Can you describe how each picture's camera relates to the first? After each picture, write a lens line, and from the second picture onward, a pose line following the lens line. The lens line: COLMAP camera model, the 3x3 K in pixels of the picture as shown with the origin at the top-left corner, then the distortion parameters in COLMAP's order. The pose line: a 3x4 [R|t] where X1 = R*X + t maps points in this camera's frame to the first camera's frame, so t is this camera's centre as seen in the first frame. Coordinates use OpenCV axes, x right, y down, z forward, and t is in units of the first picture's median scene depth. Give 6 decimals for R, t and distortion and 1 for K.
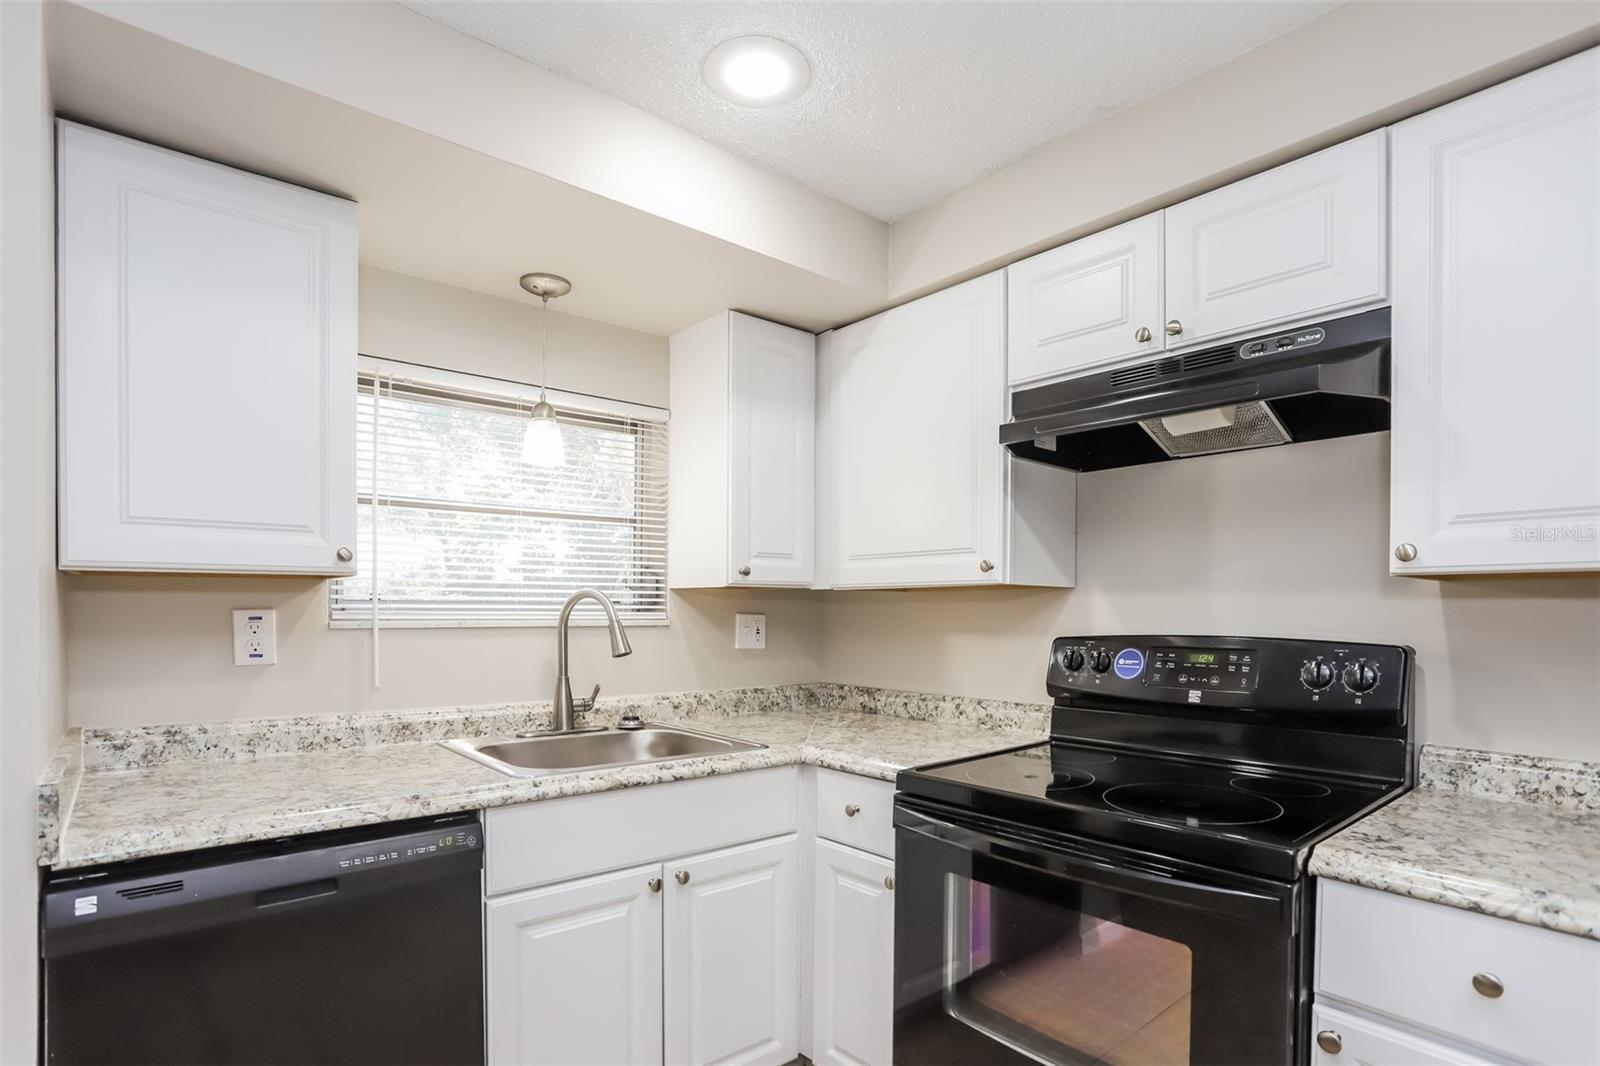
lens RADIAL K [[788.7, 0, 799.3], [0, 788.7, 615.0], [0, 0, 1]] dist [-0.050486, 0.028433]
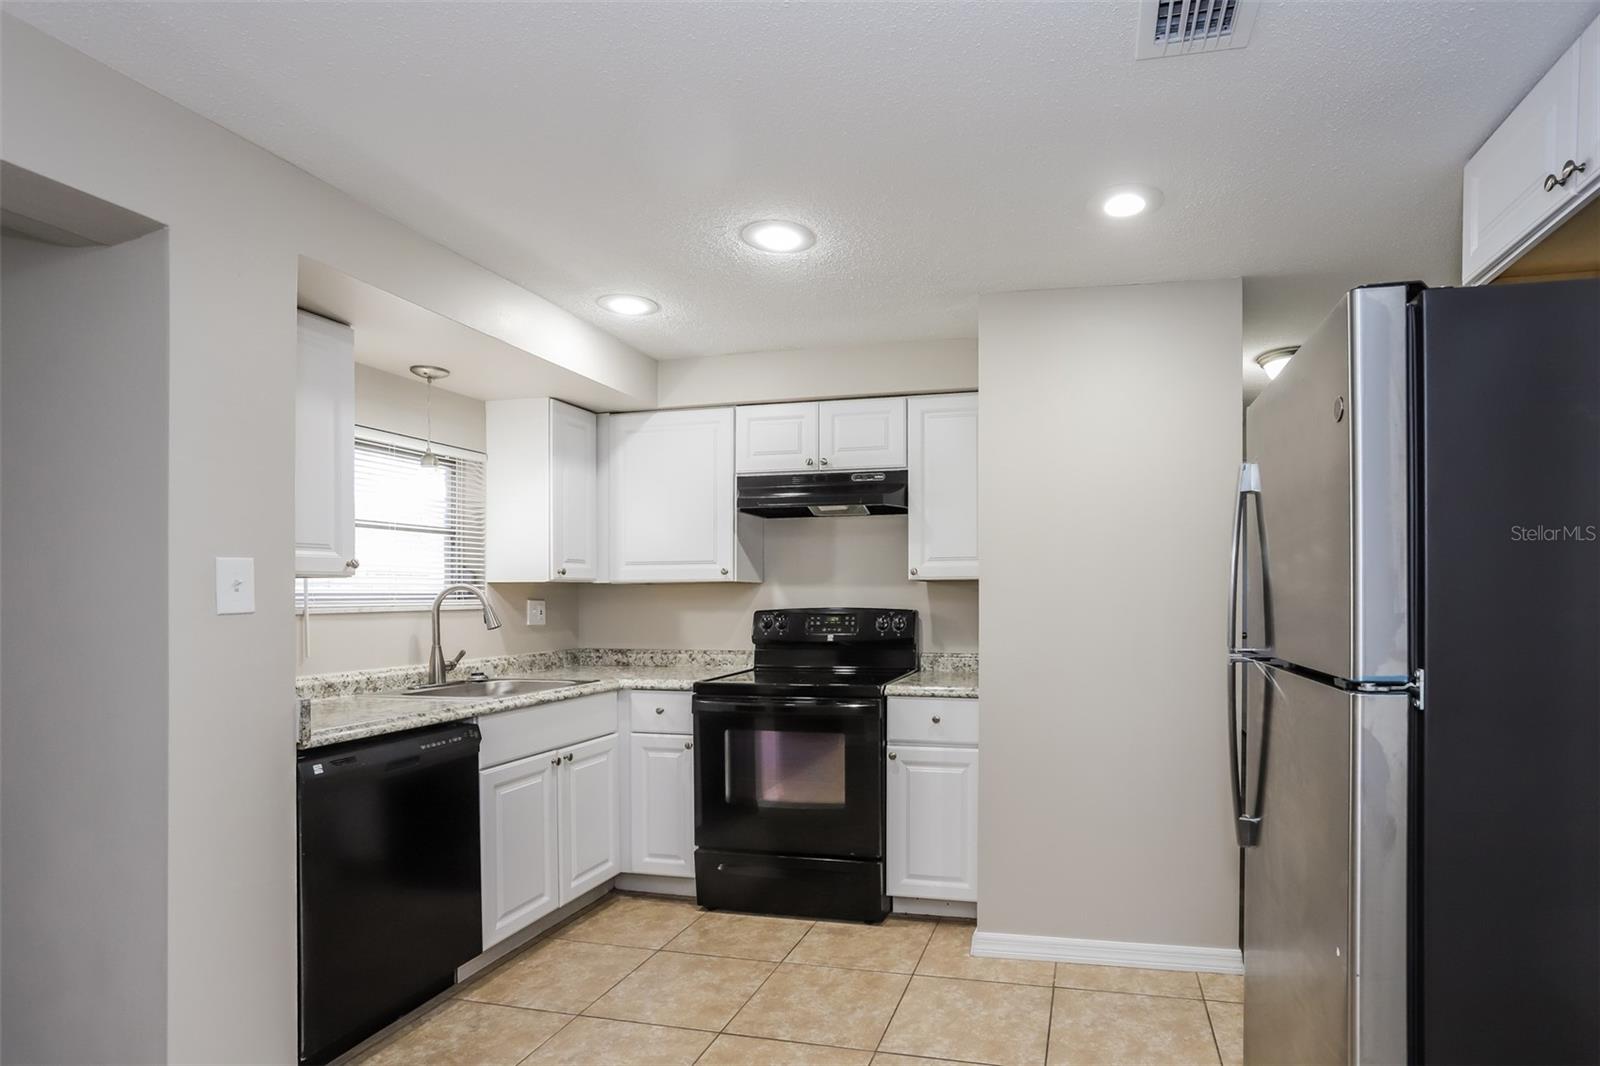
lens RADIAL K [[788.5, 0, 800.9], [0, 788.5, 587.8], [0, 0, 1]] dist [0.001400, 0.000101]
pose [[0.872615, -0.005310, 0.488379, -0.491755], [0.012062, 0.999870, -0.010680, -0.003954], [-0.488259, 0.015211, 0.872566, -0.661265]]
